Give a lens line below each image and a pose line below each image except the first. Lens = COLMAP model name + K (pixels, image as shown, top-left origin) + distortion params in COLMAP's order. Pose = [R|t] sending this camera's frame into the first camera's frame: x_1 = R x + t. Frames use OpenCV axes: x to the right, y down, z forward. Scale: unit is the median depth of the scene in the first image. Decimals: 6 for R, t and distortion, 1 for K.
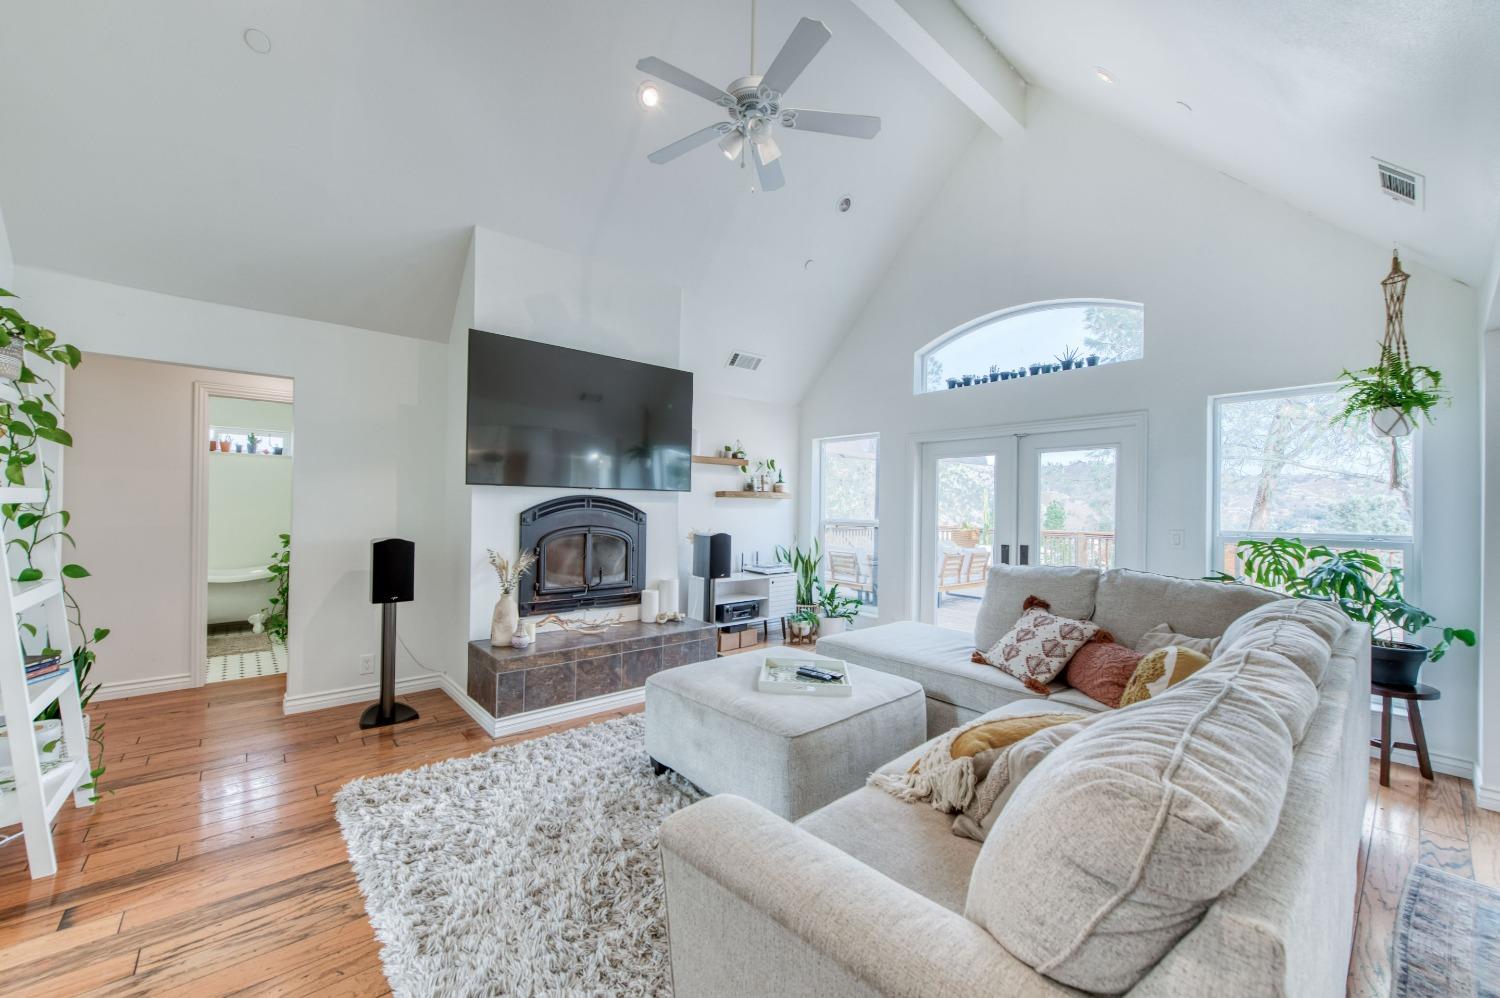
lens RADIAL K [[586.1, 0, 754.5], [0, 586.1, 507.1], [0, 0, 1]] dist [0.004041, -0.000148]
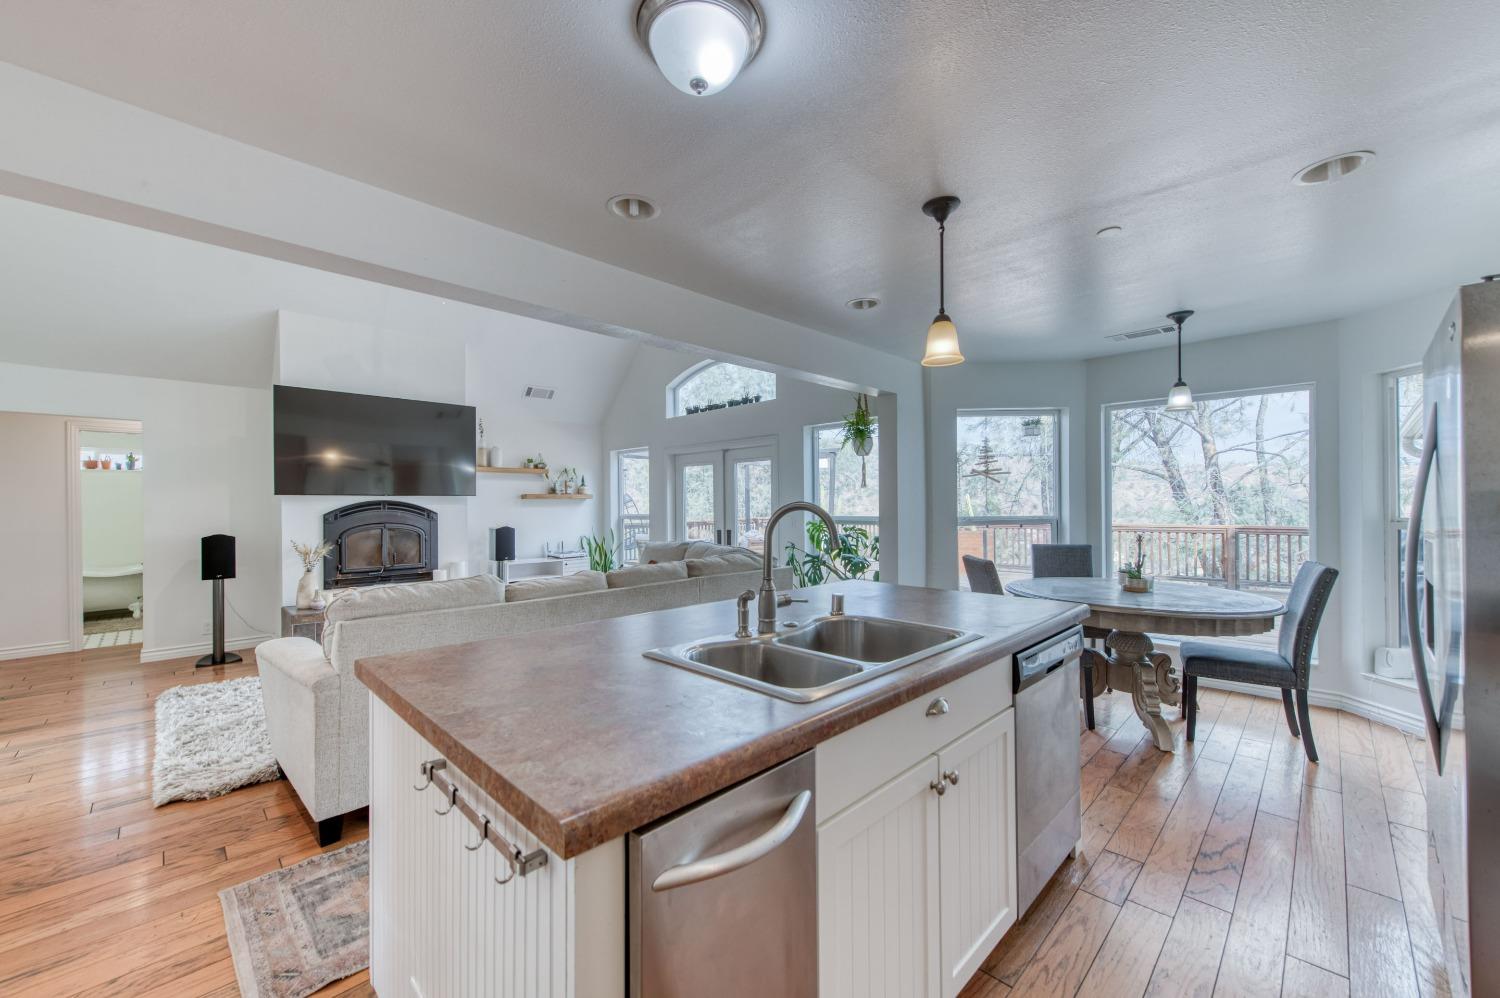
lens RADIAL K [[586.1, 0, 760.2], [0, 586.1, 510.4], [0, 0, 1]] dist [0.004041, -0.000148]
pose [[0.996624, -0.022576, 0.078938, 0.453023], [0.021761, 0.999701, 0.011165, 0.005698], [-0.079167, -0.009409, 0.996817, -0.408059]]
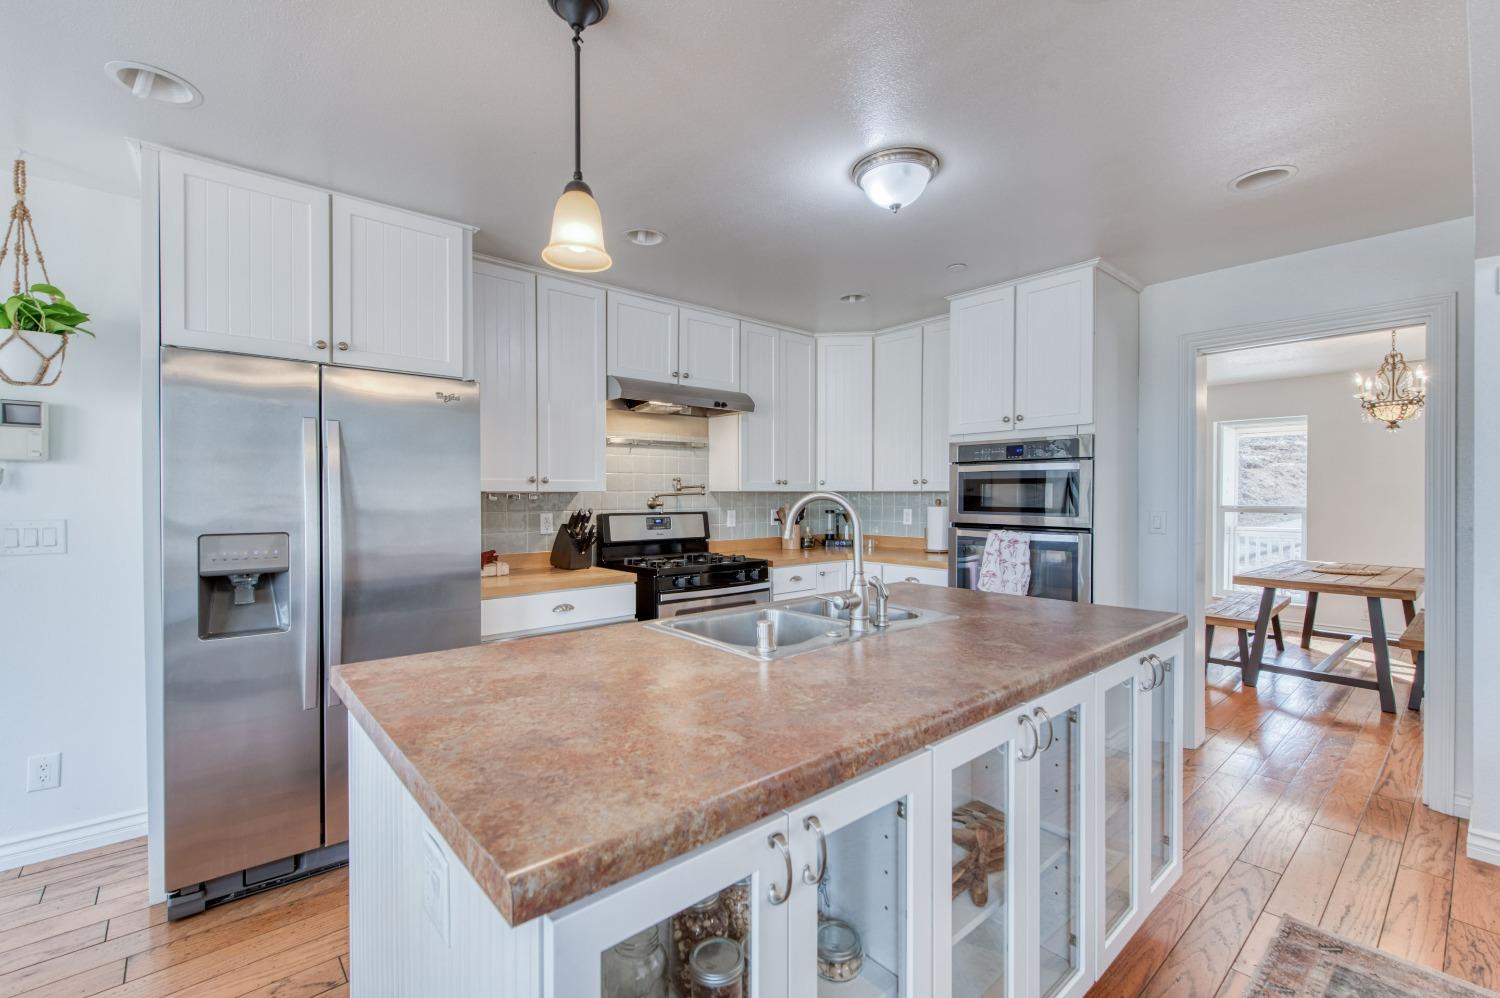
lens RADIAL K [[643.9, 0, 742.4], [0, 643.9, 504.5], [0, 0, 1]] dist [-0.000012, -0.000057]
pose [[-0.999746, -0.005739, 0.021800, -0.083036], [-0.005635, 0.999972, 0.004836, -0.001183], [-0.021827, 0.004712, -0.999751, 0.924468]]
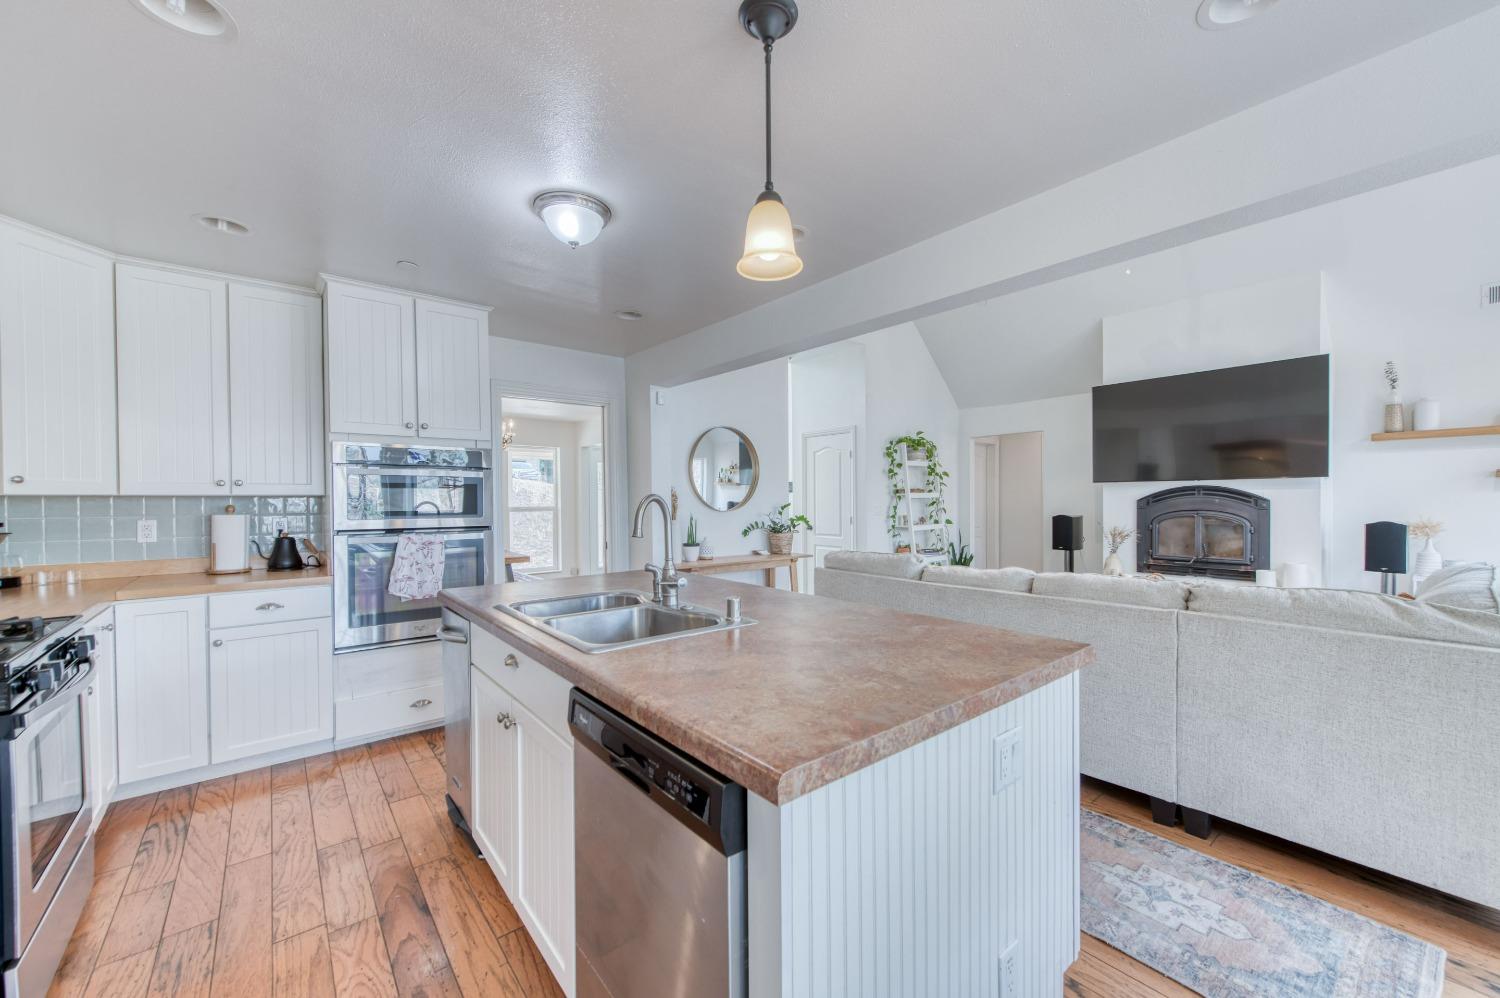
lens RADIAL K [[586.1, 0, 757.2], [0, 586.1, 502.7], [0, 0, 1]] dist [0.004041, -0.000148]
pose [[-0.038052, 0.004342, -0.999266, 0.940685], [0.016080, 0.999864, 0.003733, -0.003375], [0.999146, -0.015927, -0.038117, 0.099694]]
